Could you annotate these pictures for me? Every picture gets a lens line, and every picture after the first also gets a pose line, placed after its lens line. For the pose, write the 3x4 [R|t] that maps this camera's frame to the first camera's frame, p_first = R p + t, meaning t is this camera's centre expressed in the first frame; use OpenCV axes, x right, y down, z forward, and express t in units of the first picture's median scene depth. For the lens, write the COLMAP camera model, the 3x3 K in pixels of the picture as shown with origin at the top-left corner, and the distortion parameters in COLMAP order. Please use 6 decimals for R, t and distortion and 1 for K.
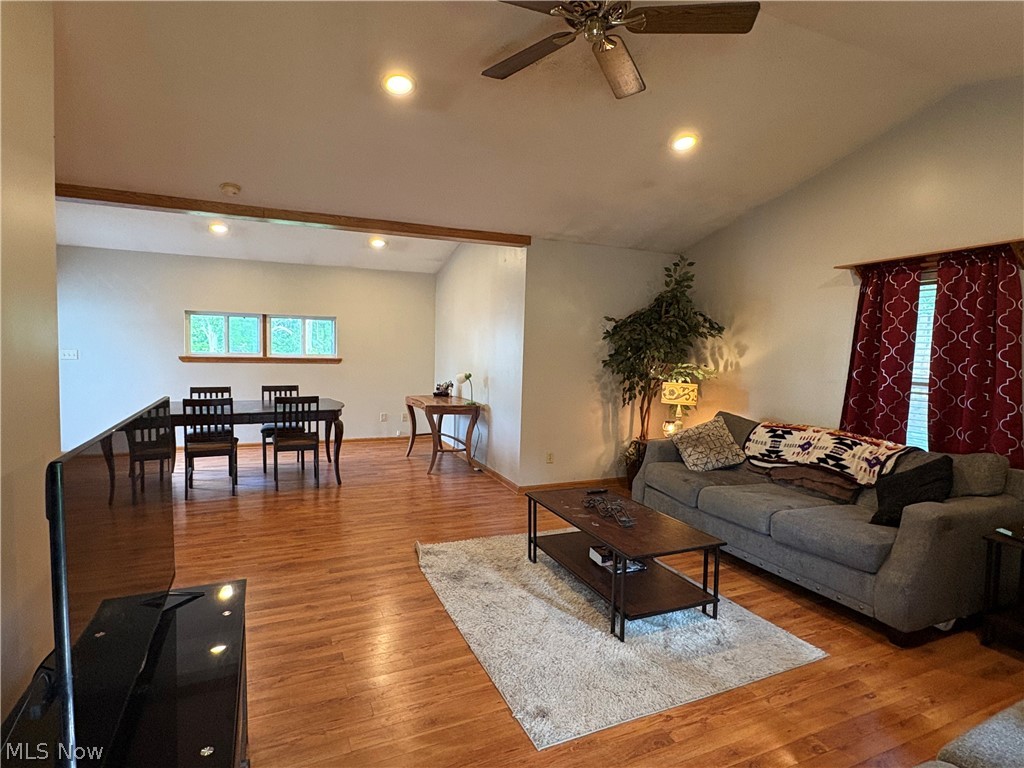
lens RADIAL K [[559.6, 0, 512.7], [0, 559.6, 383.5], [0, 0, 1]] dist [-0.005545, -0.000927]
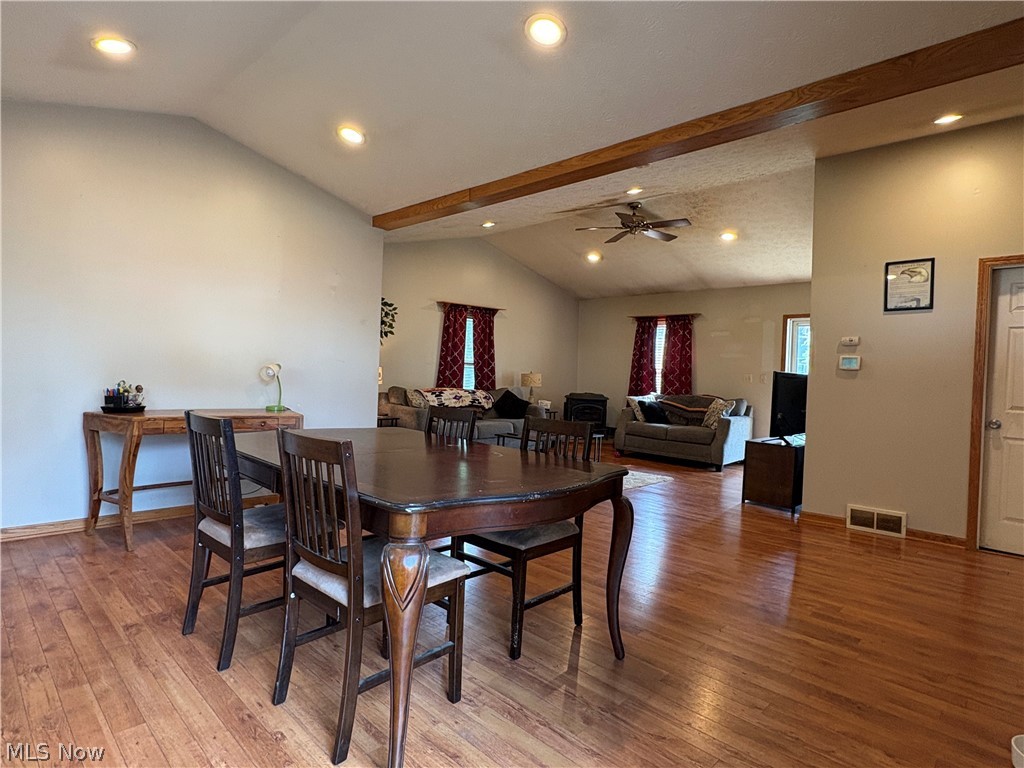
lens RADIAL K [[559.6, 0, 513.4], [0, 559.6, 383.8], [0, 0, 1]] dist [-0.005545, -0.000927]
pose [[-0.362828, -0.053251, 0.930334, -1.044608], [0.017732, 0.997791, 0.064028, -0.041510], [-0.931688, 0.039728, -0.361082, 1.208795]]
